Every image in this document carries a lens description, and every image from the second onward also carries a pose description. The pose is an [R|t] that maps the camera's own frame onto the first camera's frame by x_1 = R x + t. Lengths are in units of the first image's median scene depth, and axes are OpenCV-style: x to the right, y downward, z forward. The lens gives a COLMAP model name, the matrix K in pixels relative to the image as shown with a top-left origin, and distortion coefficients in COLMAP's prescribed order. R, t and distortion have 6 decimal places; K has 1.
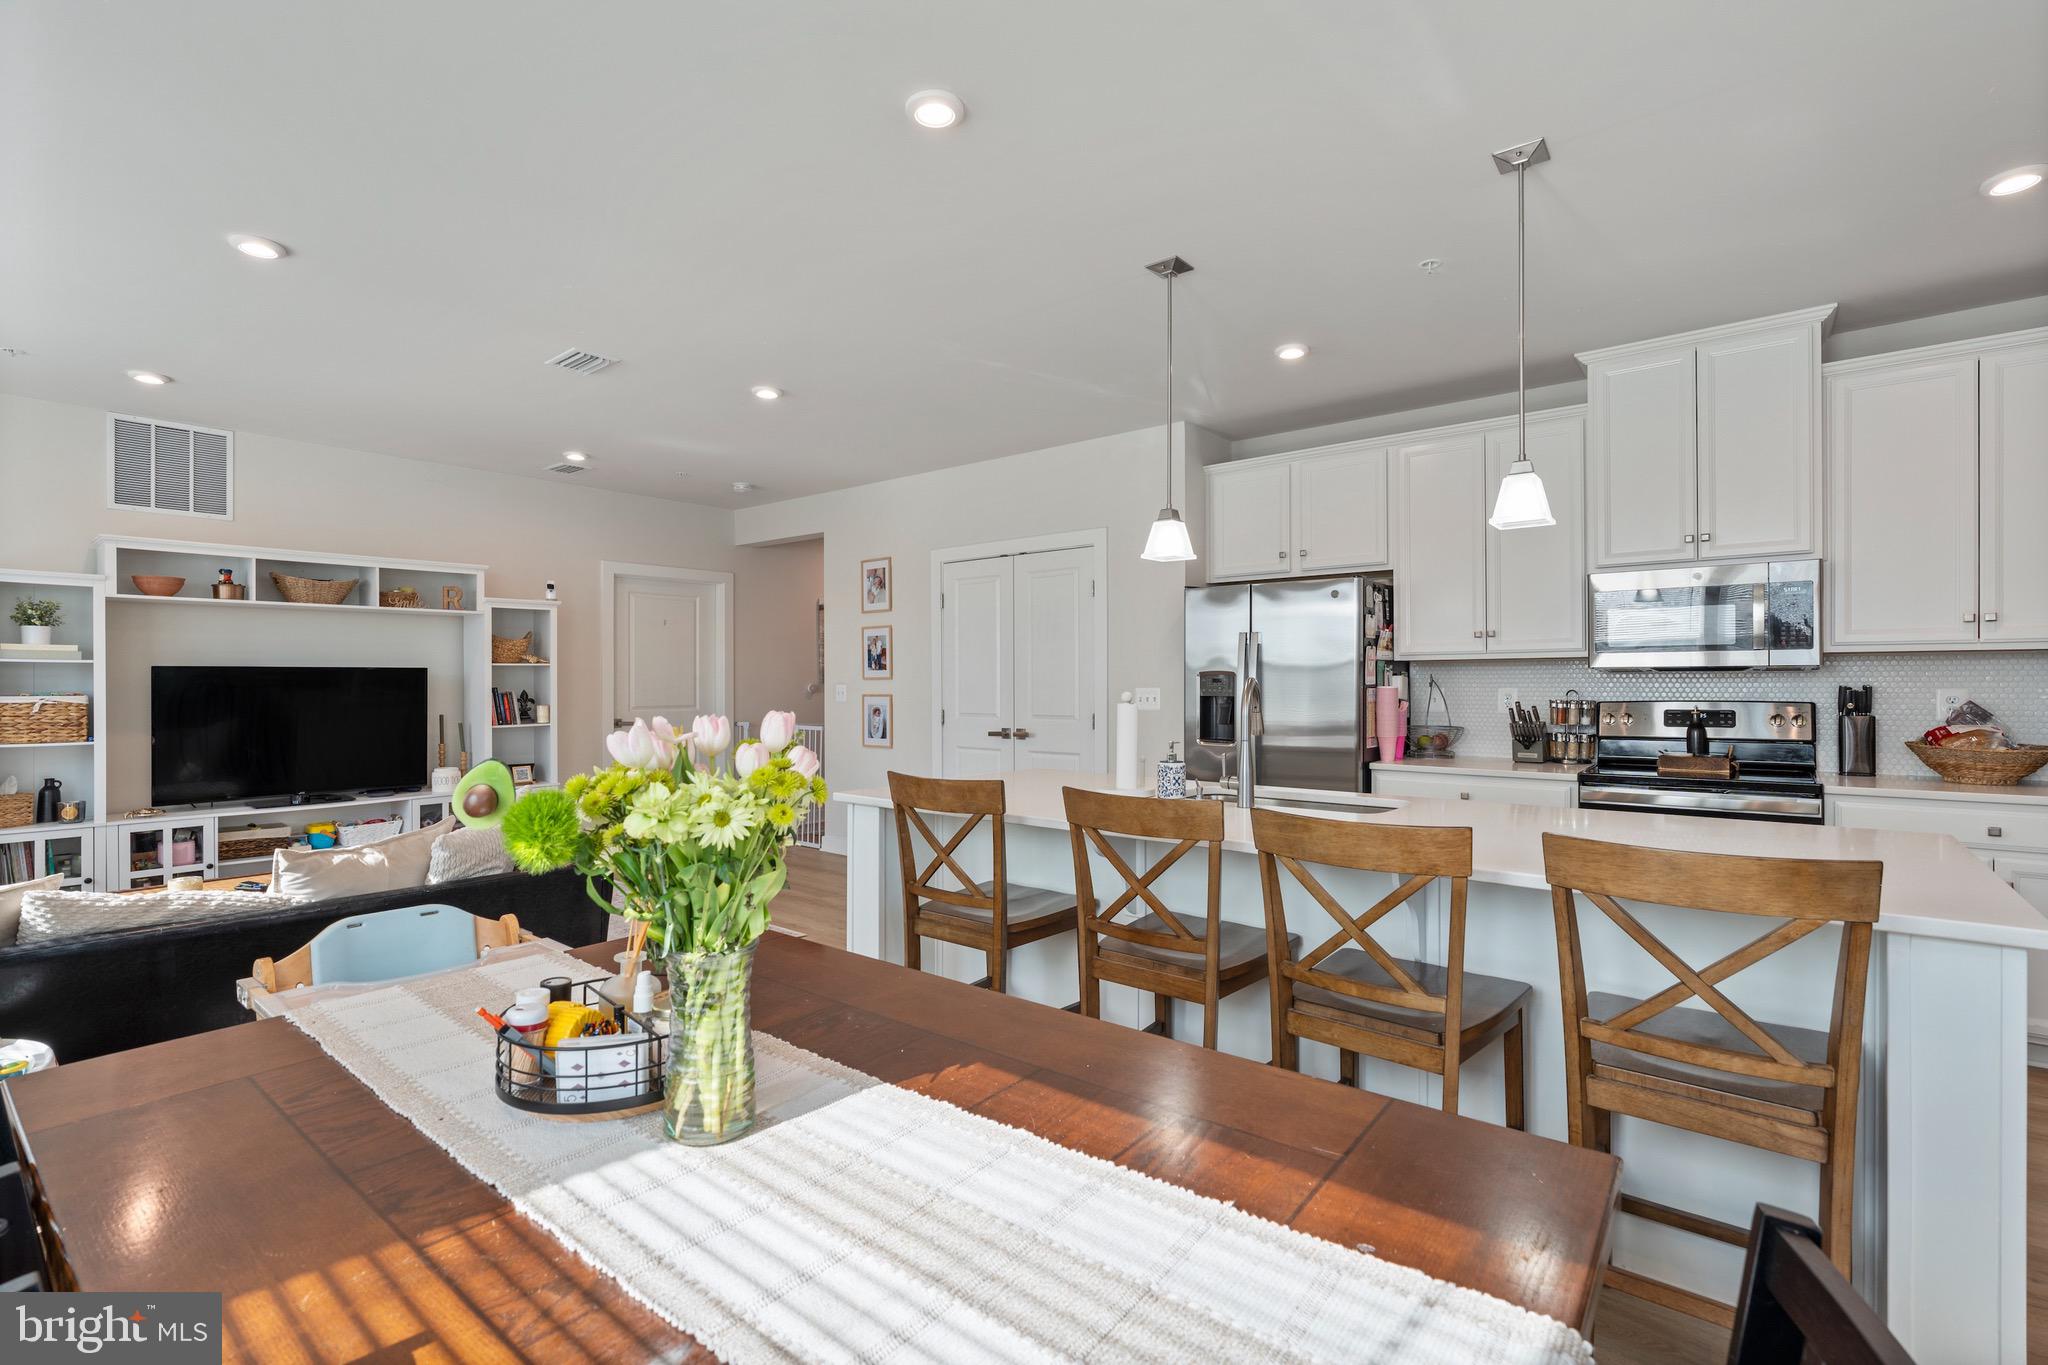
lens RADIAL K [[927.5, 0, 1028.8], [0, 927.5, 676.6], [0, 0, 1]] dist [-0.003738, 0.000380]
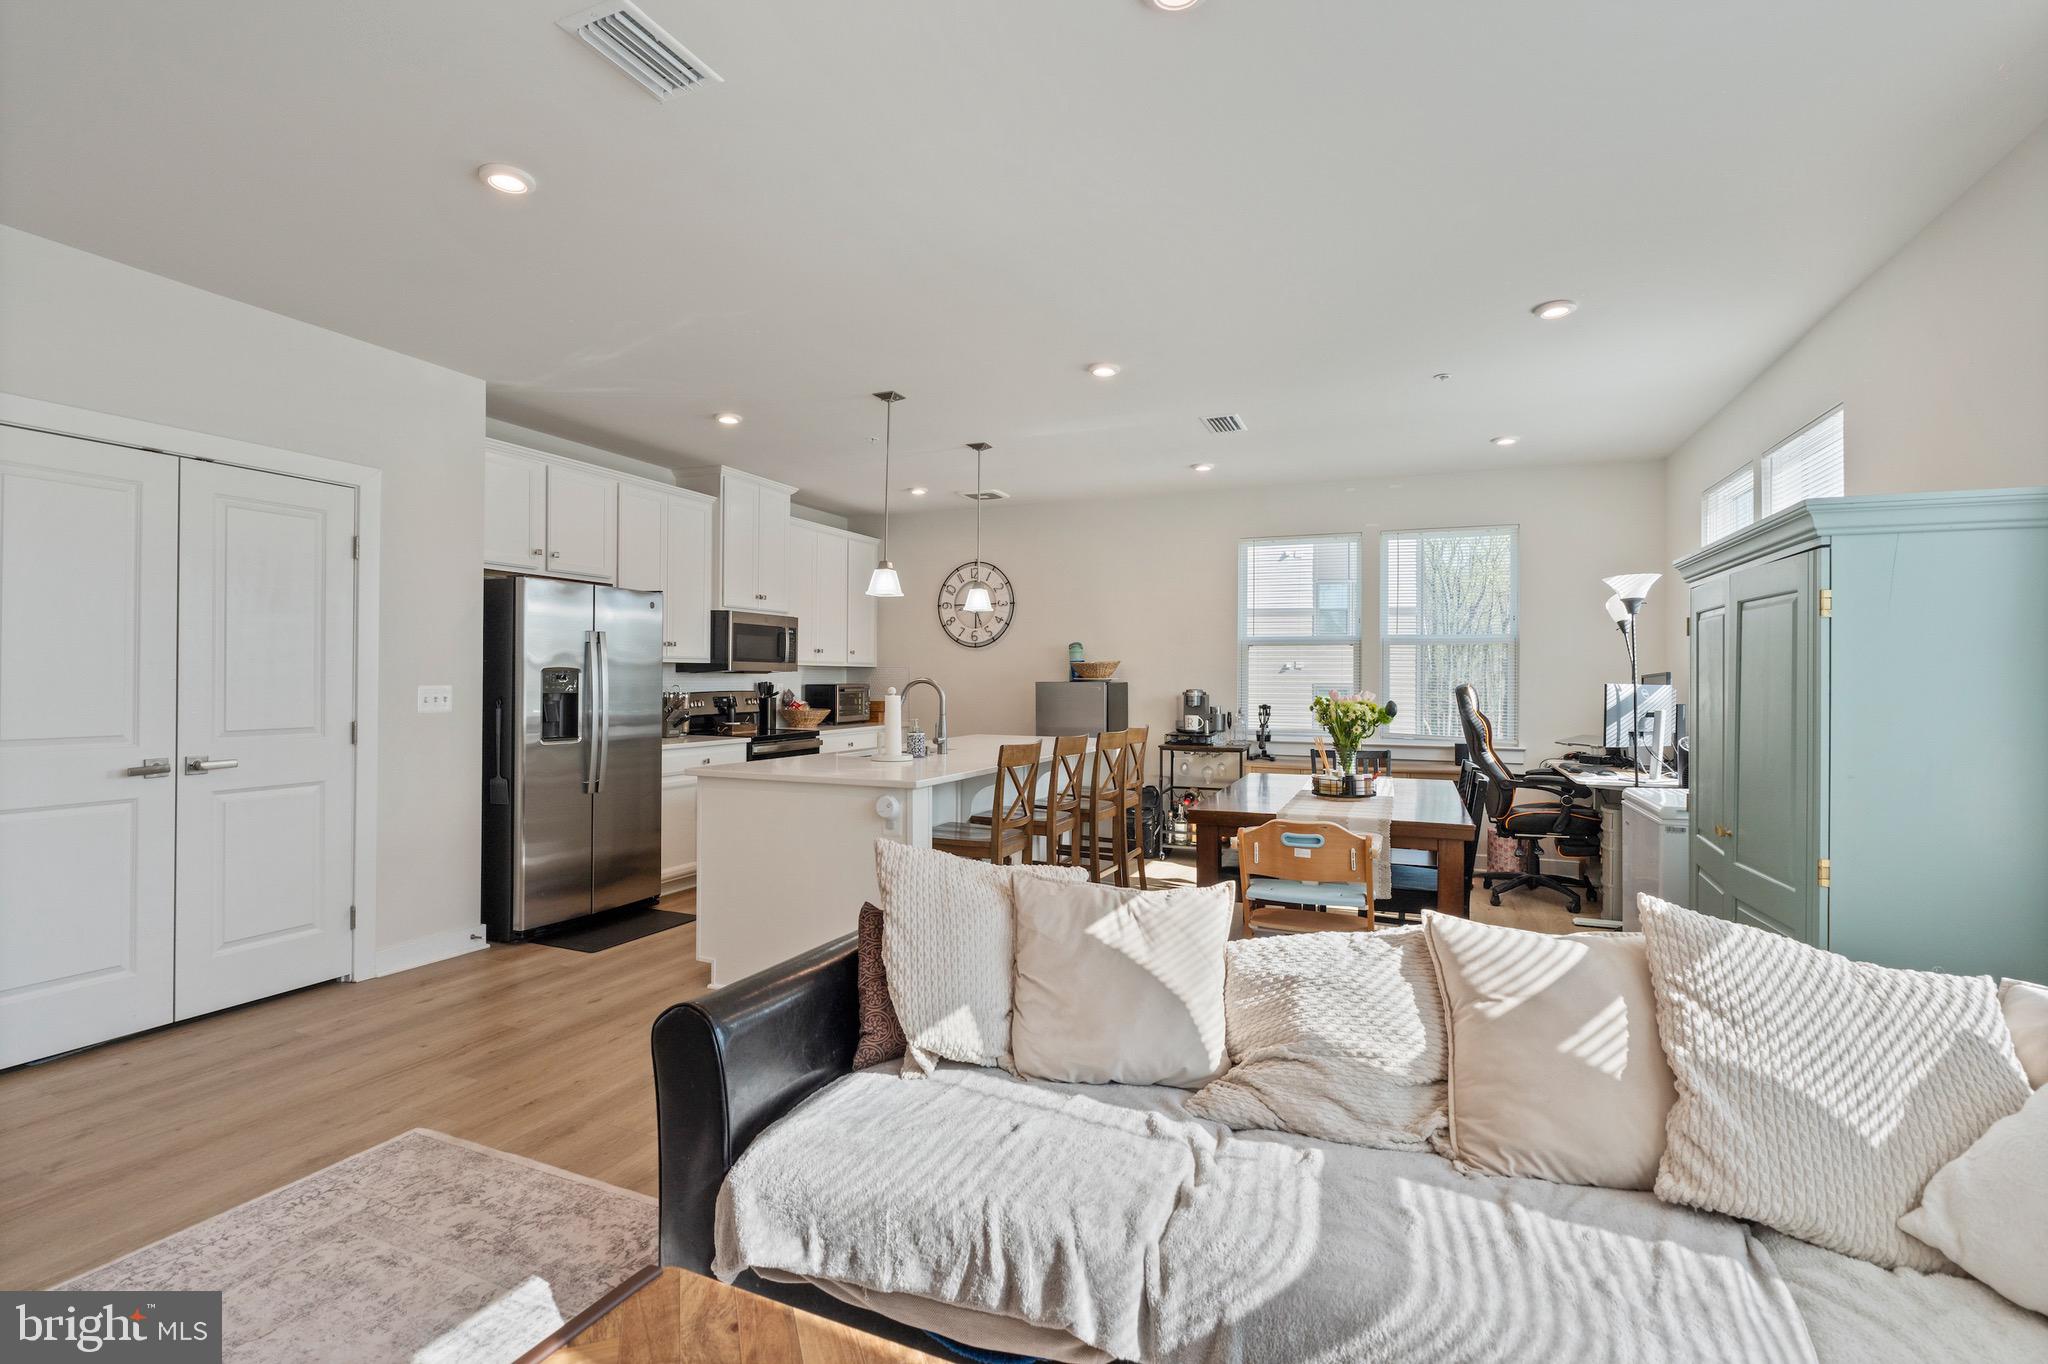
lens RADIAL K [[956.2, 0, 1019.5], [0, 956.2, 677.3], [0, 0, 1]] dist [-0.002933, 0.000311]
pose [[-0.276170, 0.002791, 0.961105, -1.003337], [-0.009517, 0.999939, -0.005638, 0.005717], [-0.961062, -0.010703, -0.276127, 0.903968]]
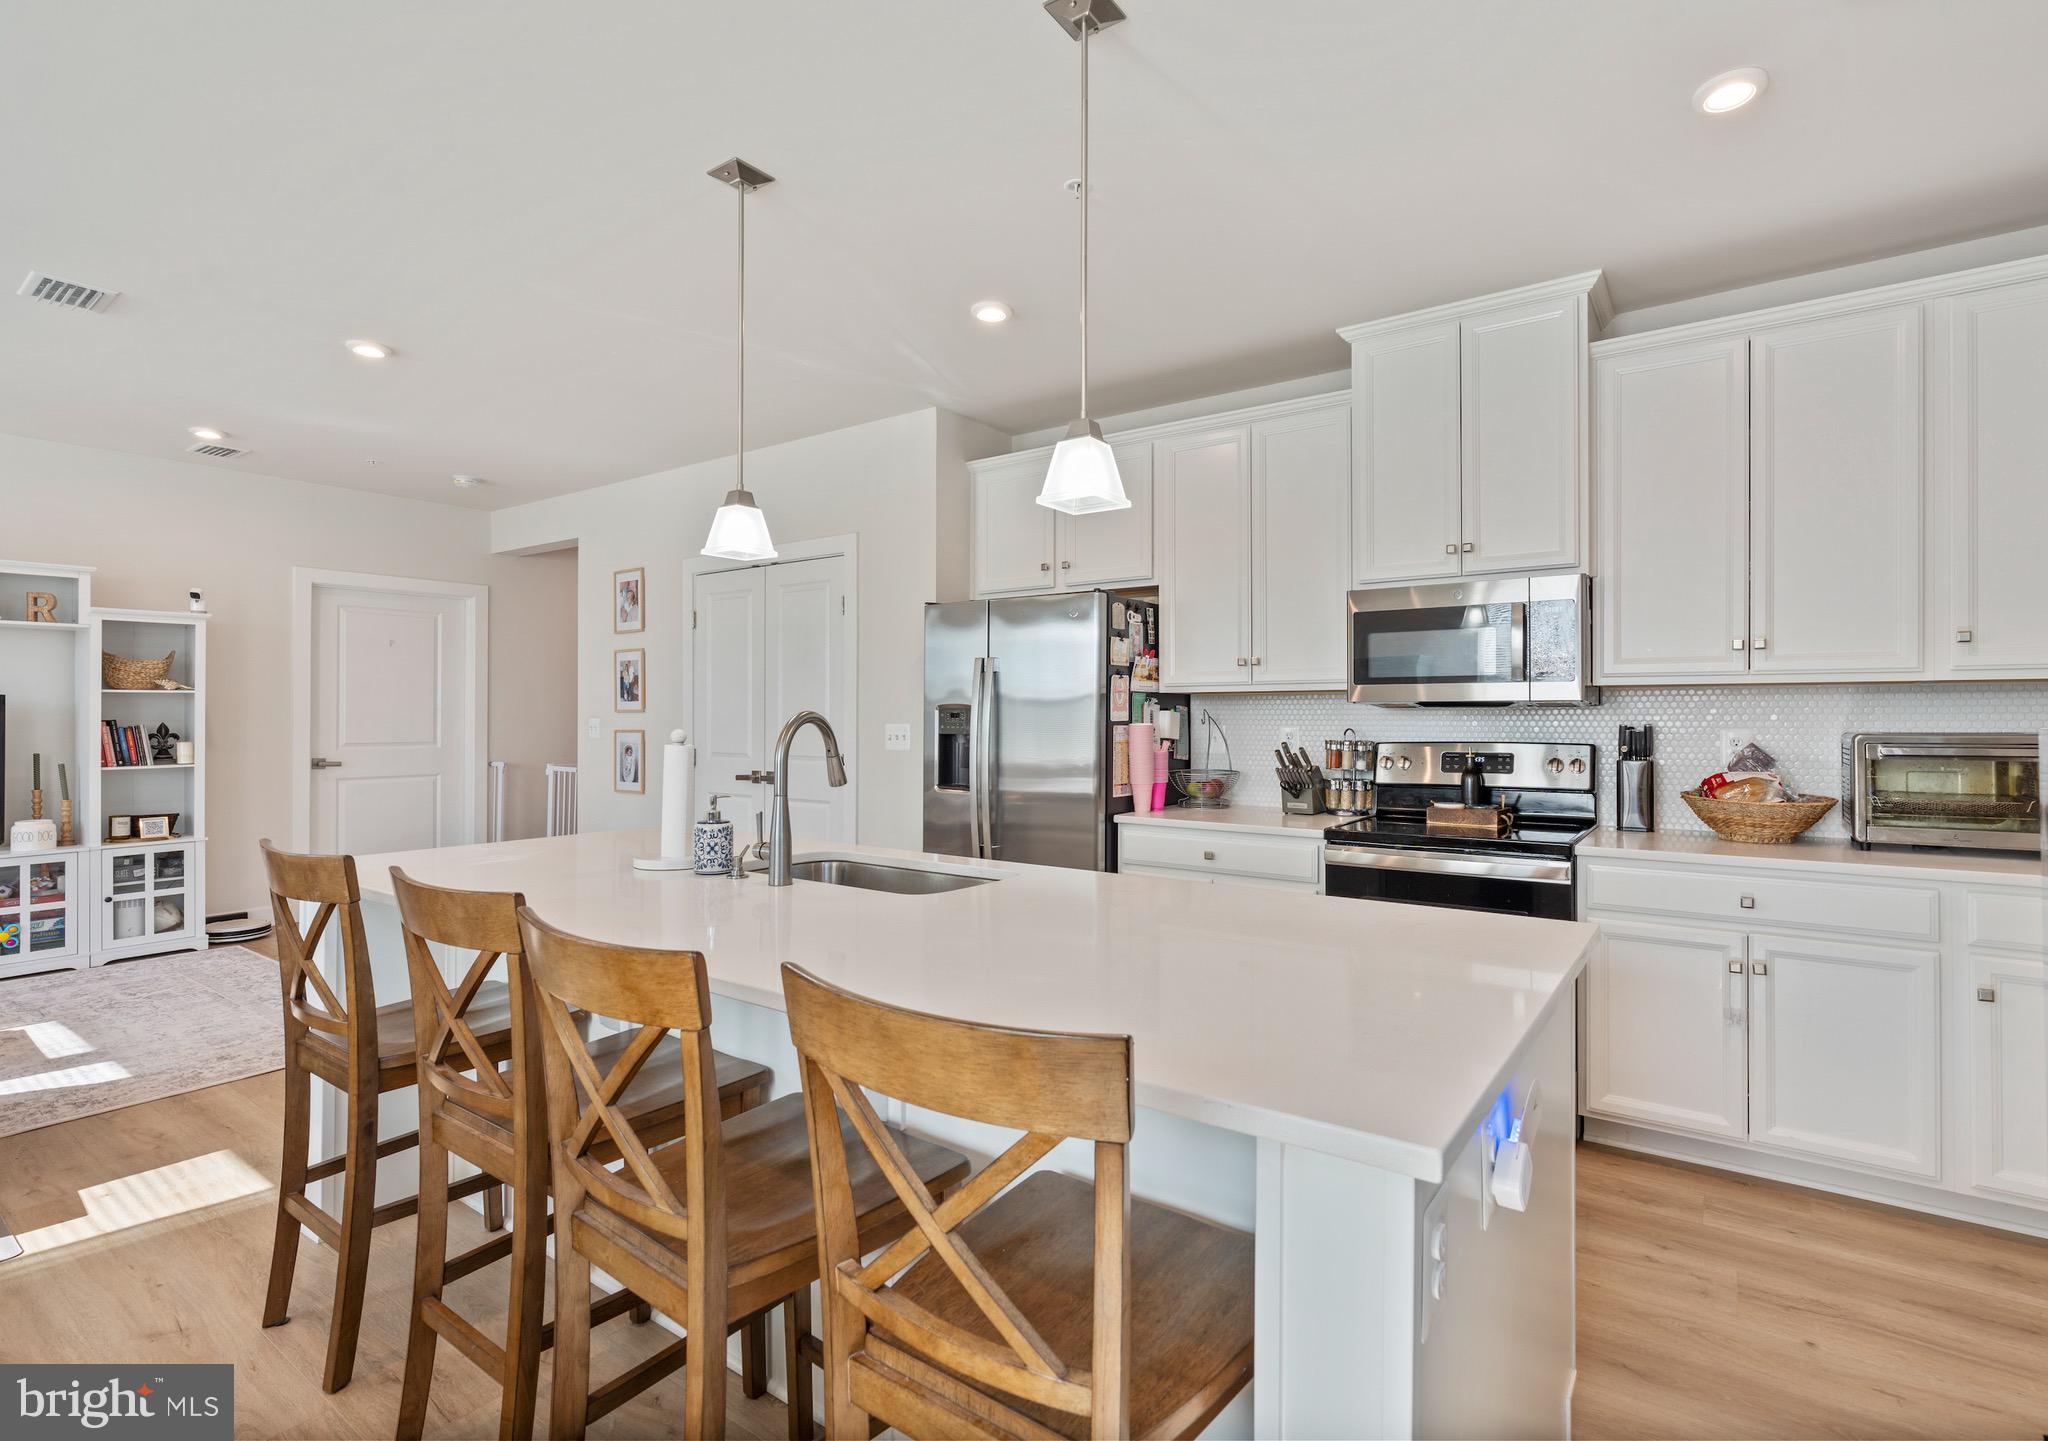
lens RADIAL K [[973.6, 0, 1083.9], [0, 973.6, 706.3], [0, 0, 1]] dist [-0.005507, 0.000914]
pose [[0.996616, 0.005580, 0.082010, 0.274277], [-0.005184, 0.999974, -0.005038, -0.000220], [-0.082036, 0.004595, 0.996619, 0.131479]]
